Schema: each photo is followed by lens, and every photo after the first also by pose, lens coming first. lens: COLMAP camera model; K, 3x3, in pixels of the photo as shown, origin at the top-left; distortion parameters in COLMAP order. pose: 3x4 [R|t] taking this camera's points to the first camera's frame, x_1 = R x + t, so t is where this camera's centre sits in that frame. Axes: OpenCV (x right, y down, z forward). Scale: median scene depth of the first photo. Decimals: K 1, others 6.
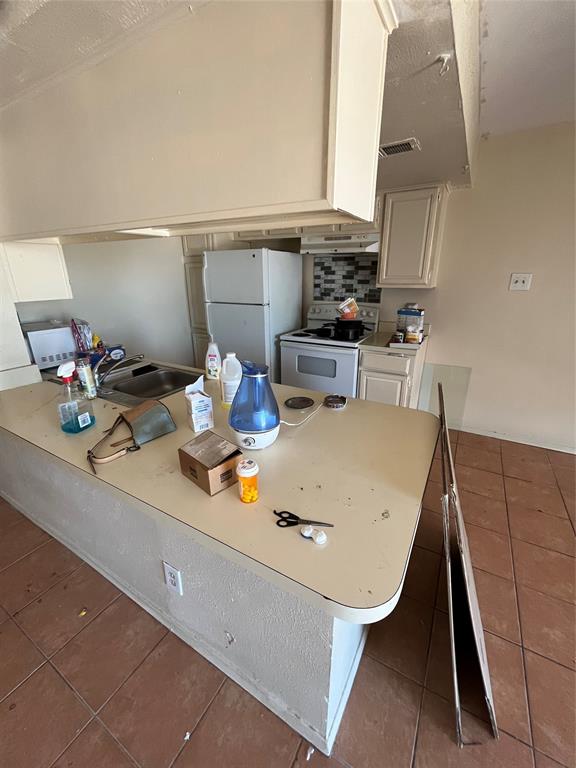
lens RADIAL K [[312.2, 0, 289.2], [0, 312.2, 381.0], [0, 0, 1]] dist [-0.002753, 0.000257]
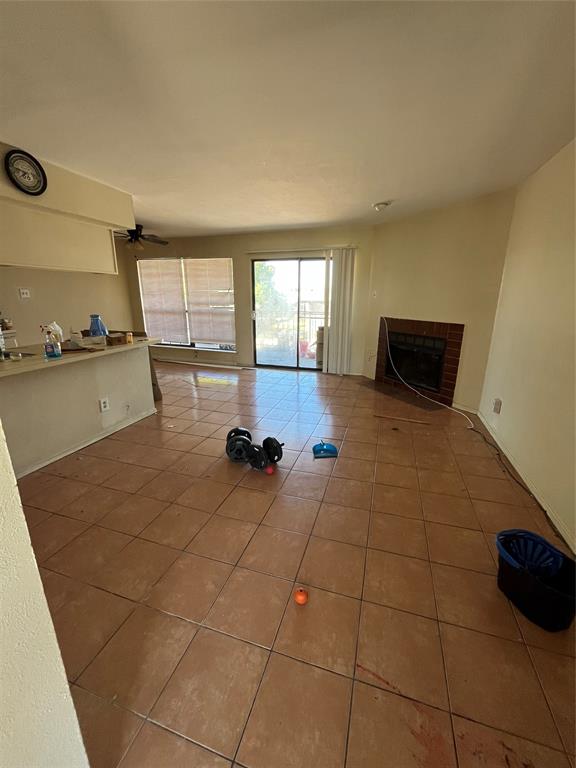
lens RADIAL K [[312.2, 0, 289.2], [0, 312.2, 381.0], [0, 0, 1]] dist [-0.002753, 0.000257]
pose [[-0.207990, -0.258794, 0.943274, -2.441077], [0.315961, 0.894888, 0.315188, 0.108456], [-0.925693, 0.363594, -0.104359, -0.157248]]
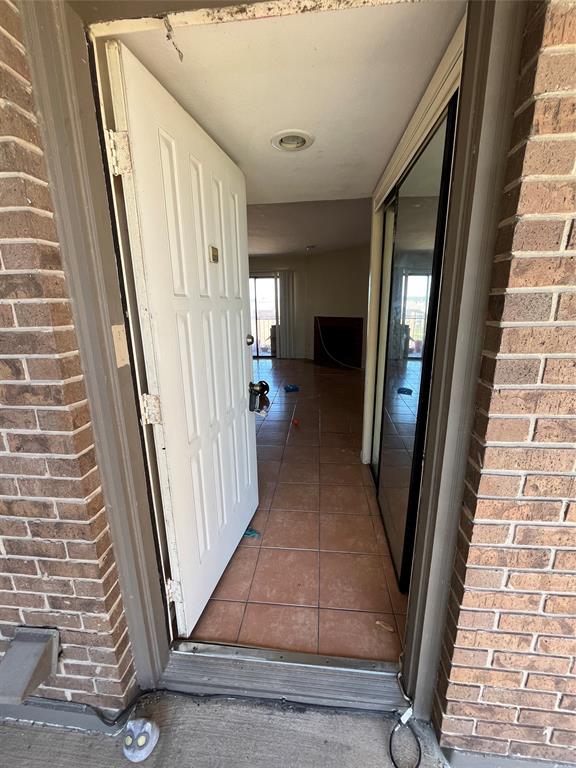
lens RADIAL K [[312.2, 0, 289.2], [0, 312.2, 381.0], [0, 0, 1]] dist [-0.002753, 0.000257]
pose [[-0.410921, -0.206850, 0.887895, -3.712558], [0.314062, 0.882188, 0.350869, -0.091451], [-0.855867, 0.423034, -0.297546, 0.557527]]
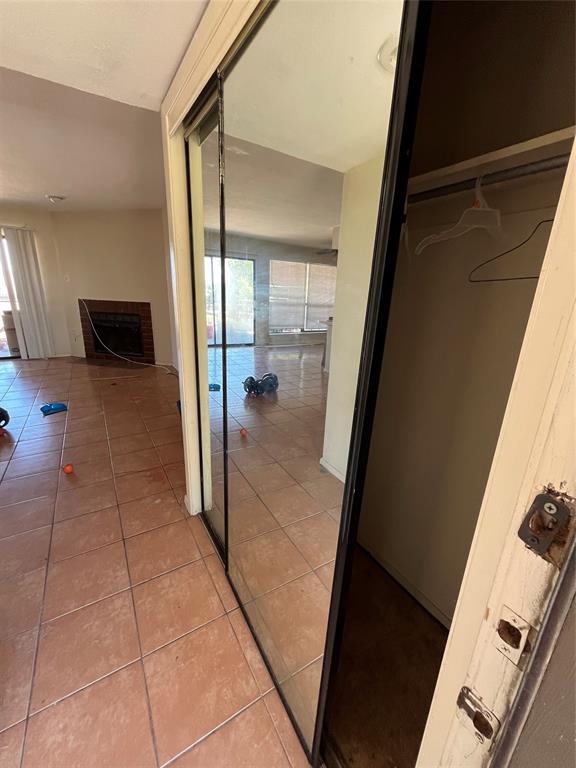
lens RADIAL K [[312.2, 0, 289.2], [0, 312.2, 381.0], [0, 0, 1]] dist [-0.002753, 0.000257]
pose [[-0.881141, -0.159069, 0.445294, -3.239286], [0.122539, 0.832730, 0.539949, -0.006457], [-0.456699, 0.530338, -0.714261, 0.306305]]
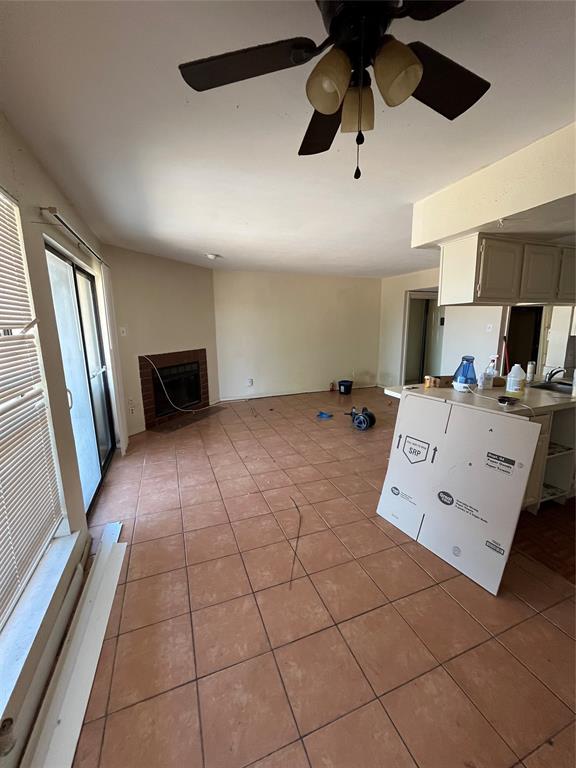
lens RADIAL K [[312.2, 0, 289.2], [0, 312.2, 381.0], [0, 0, 1]] dist [-0.002753, 0.000257]
pose [[-0.629854, 0.150586, -0.761977, 1.809977], [-0.241364, 0.894510, 0.376291, -0.314558], [0.738260, 0.420922, -0.527064, 0.881069]]
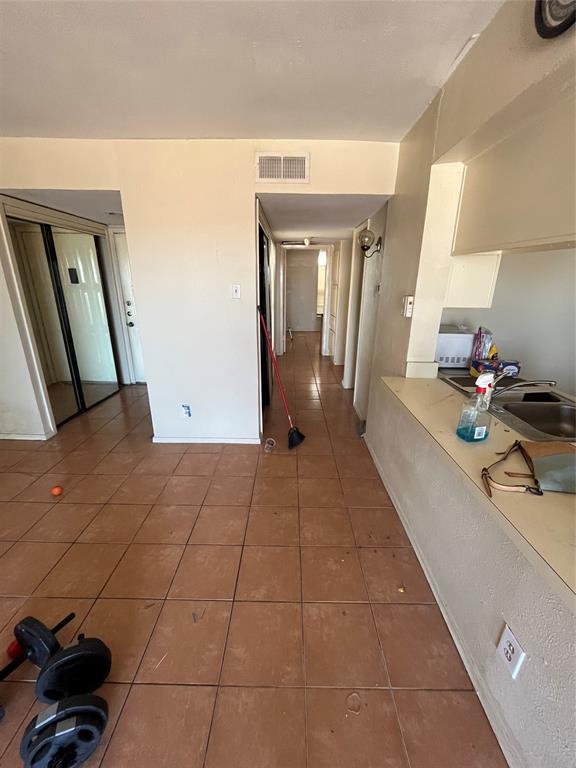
lens RADIAL K [[312.2, 0, 289.2], [0, 312.2, 381.0], [0, 0, 1]] dist [-0.002753, 0.000257]
pose [[0.491403, 0.282074, -0.823989, -0.146865], [-0.297585, 0.943539, 0.145528, 0.005495], [0.818515, 0.173693, 0.547599, -0.050785]]
